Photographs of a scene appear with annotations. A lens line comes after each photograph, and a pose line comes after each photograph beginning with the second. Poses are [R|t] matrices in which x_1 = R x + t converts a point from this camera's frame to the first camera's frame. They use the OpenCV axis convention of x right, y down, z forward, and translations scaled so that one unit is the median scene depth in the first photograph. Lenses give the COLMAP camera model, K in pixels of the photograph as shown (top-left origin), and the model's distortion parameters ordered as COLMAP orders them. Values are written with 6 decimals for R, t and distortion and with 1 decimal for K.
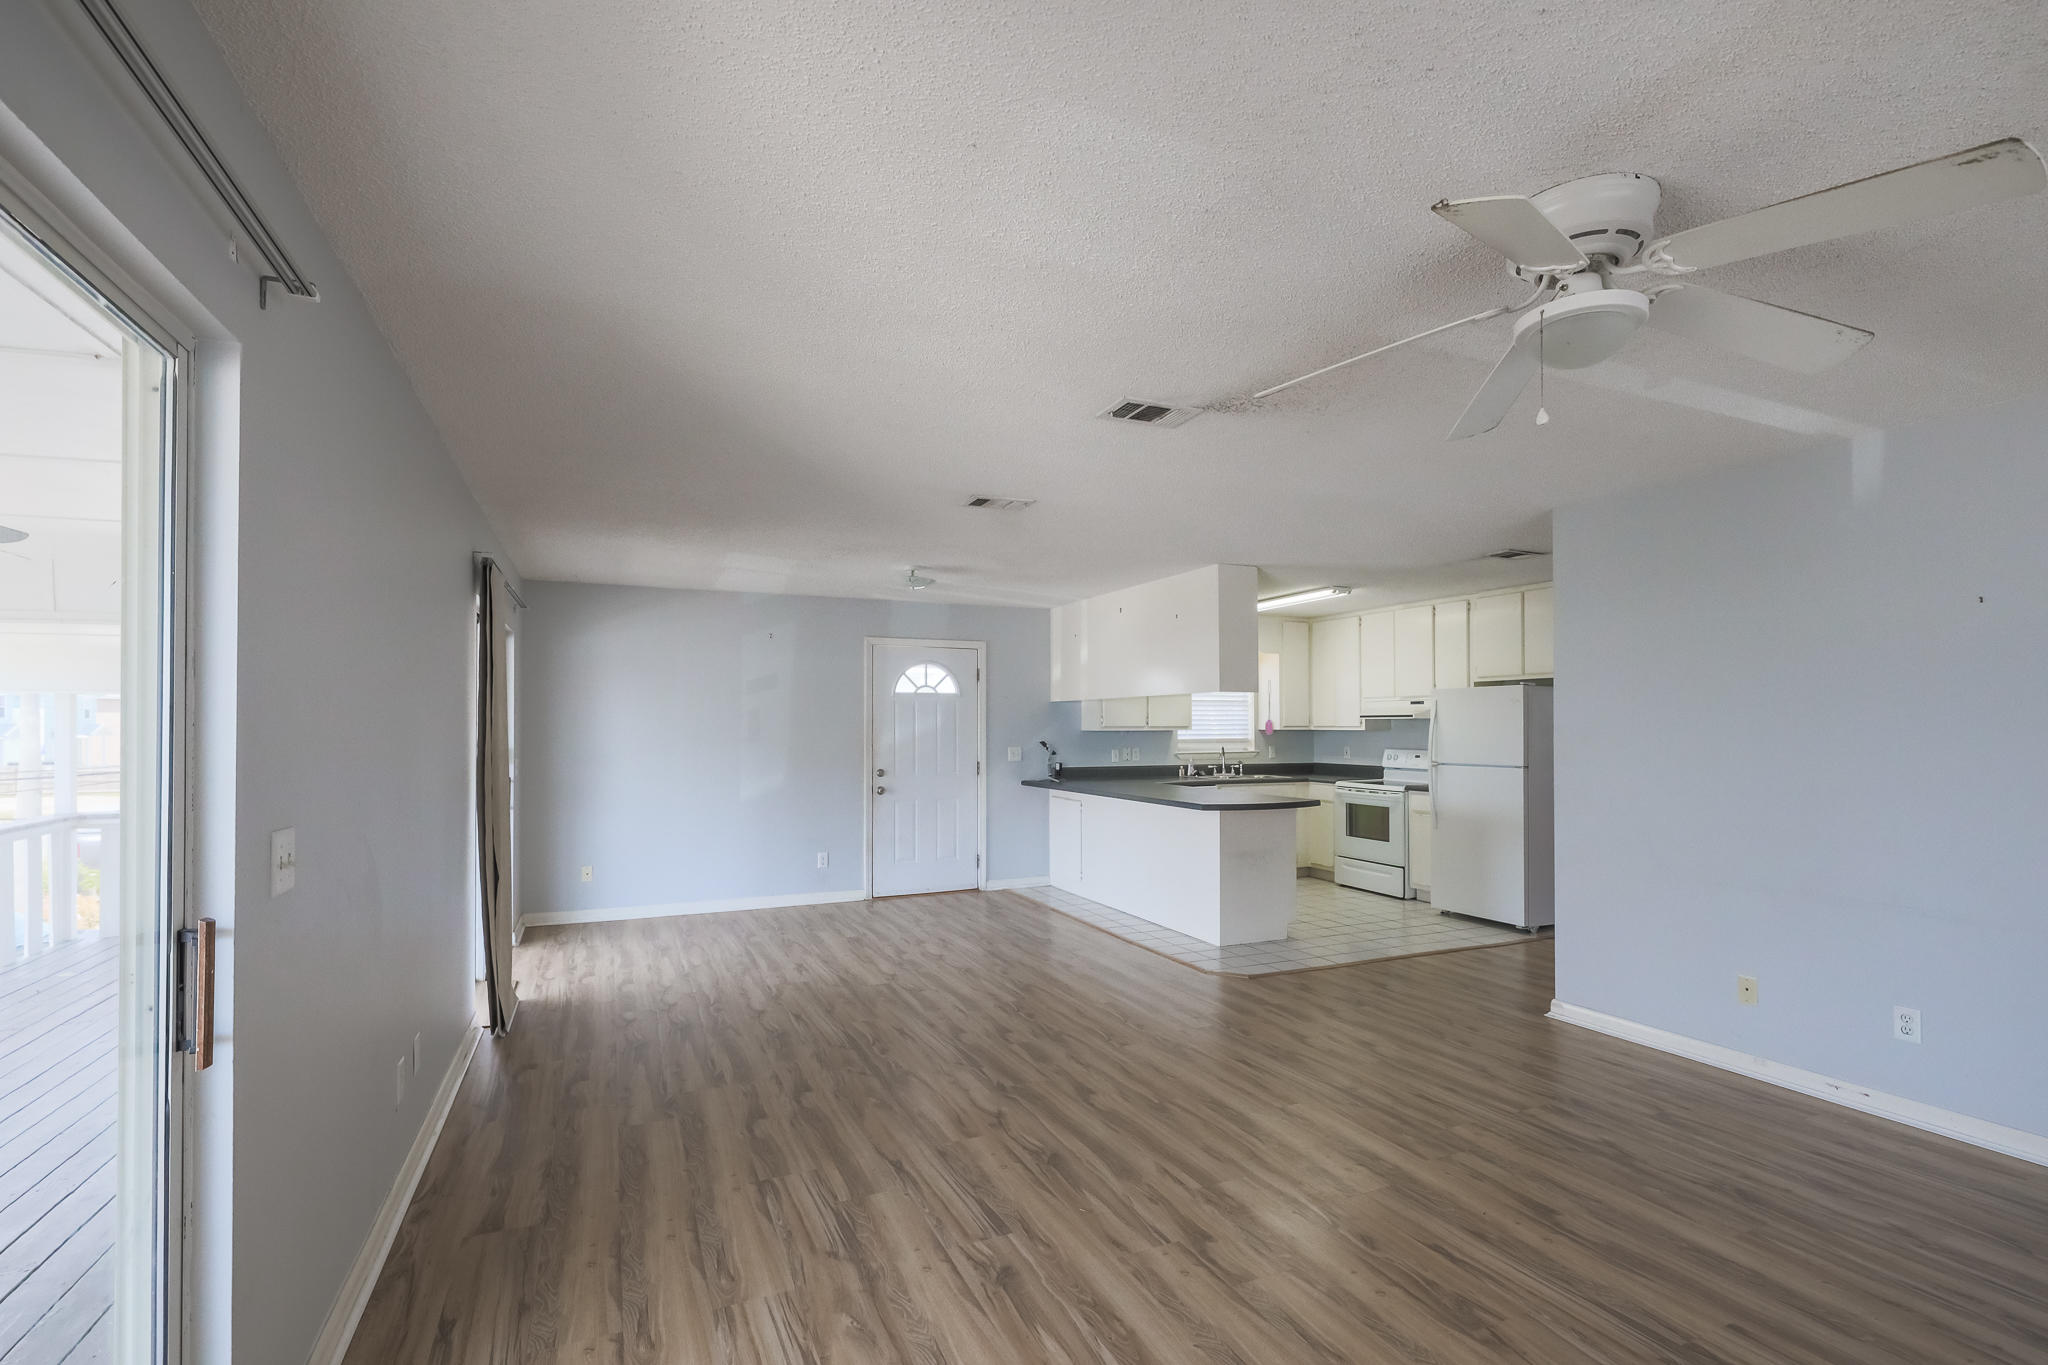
lens RADIAL K [[938.7, 0, 1021.1], [0, 938.7, 703.0], [0, 0, 1]] dist [-0.001439, 0.001596]
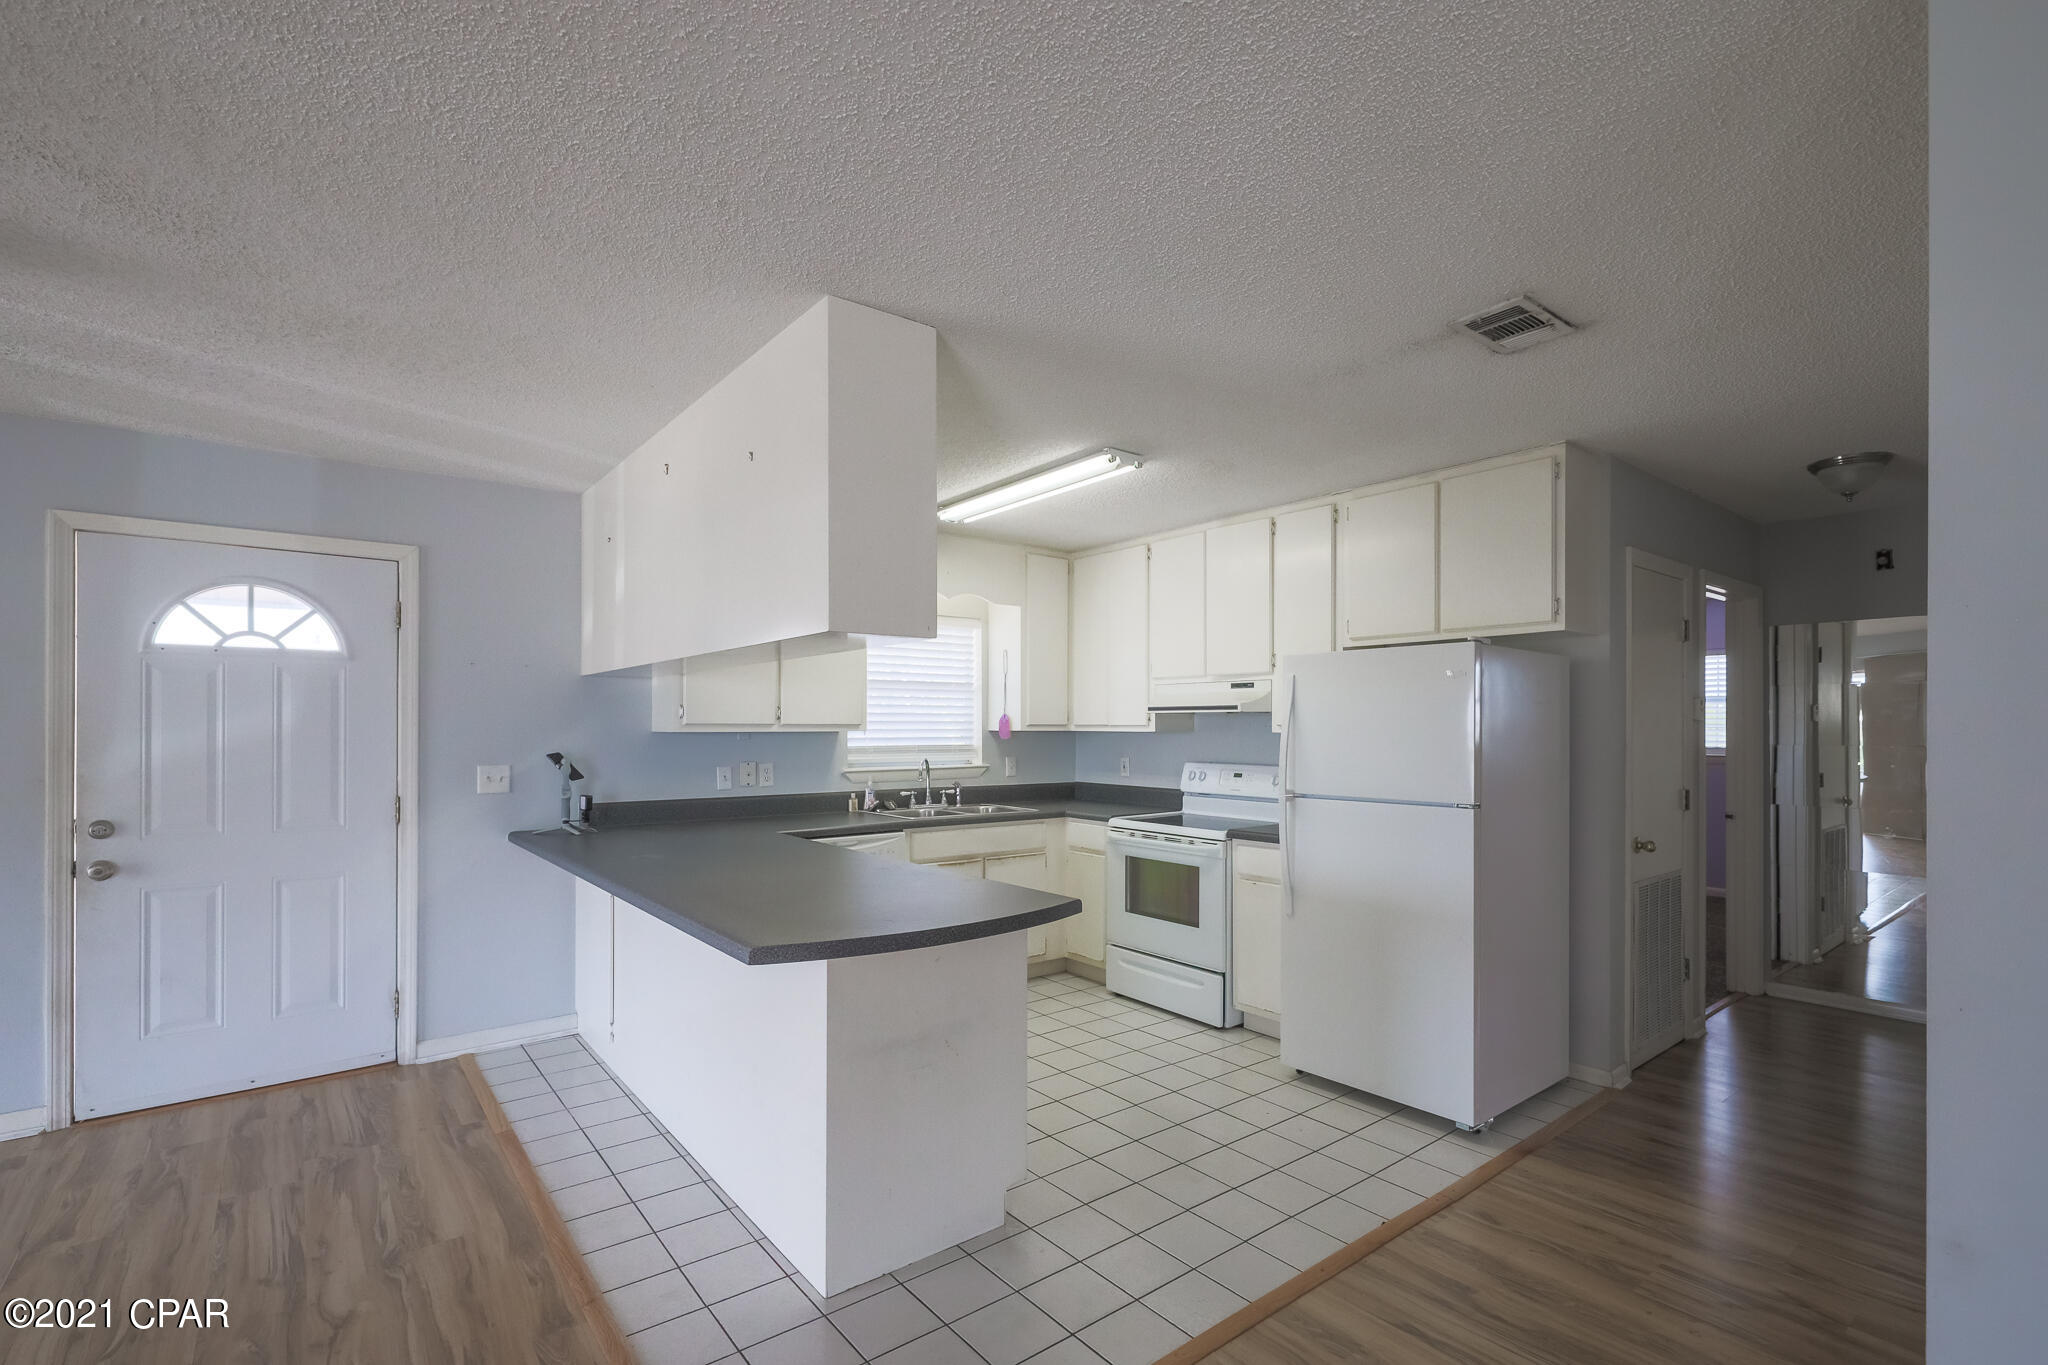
lens RADIAL K [[938.7, 0, 1021.5], [0, 938.7, 719.9], [0, 0, 1]] dist [-0.001439, 0.001596]
pose [[0.971255, 0.004074, 0.238007, 0.152789], [-0.007991, 0.999848, 0.015498, 0.014146], [-0.237908, -0.016955, 0.971140, 0.477731]]
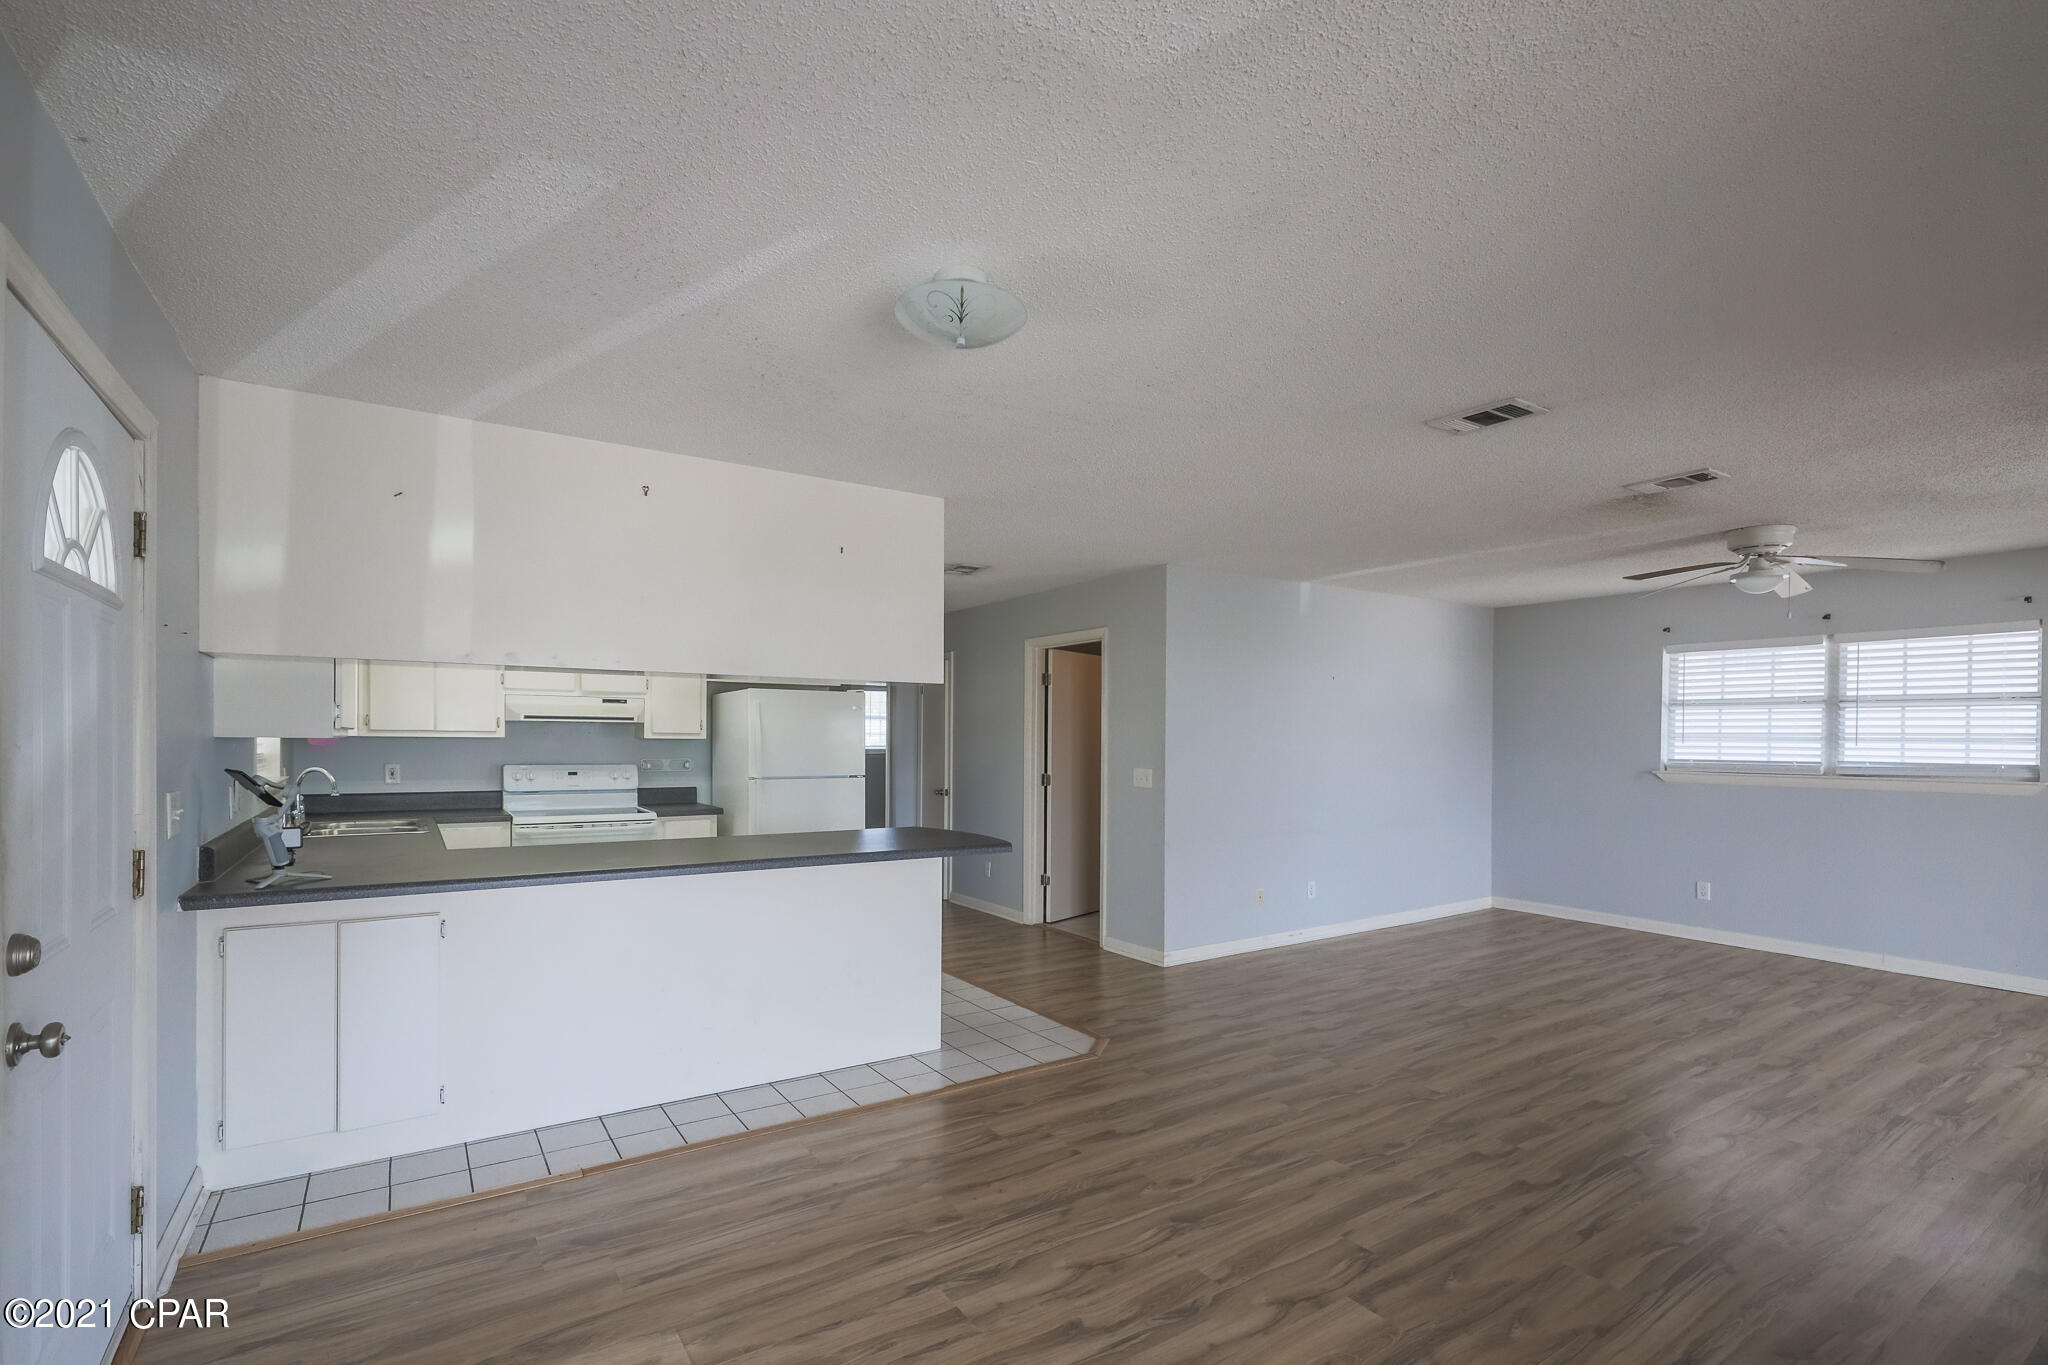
lens RADIAL K [[938.7, 0, 1038.7], [0, 938.7, 722.2], [0, 0, 1]] dist [-0.001439, 0.001596]
pose [[-0.173961, 0.018830, 0.984573, -0.372006], [-0.029099, 0.999282, -0.024253, 0.025967], [-0.984323, -0.032869, -0.173288, 0.815370]]
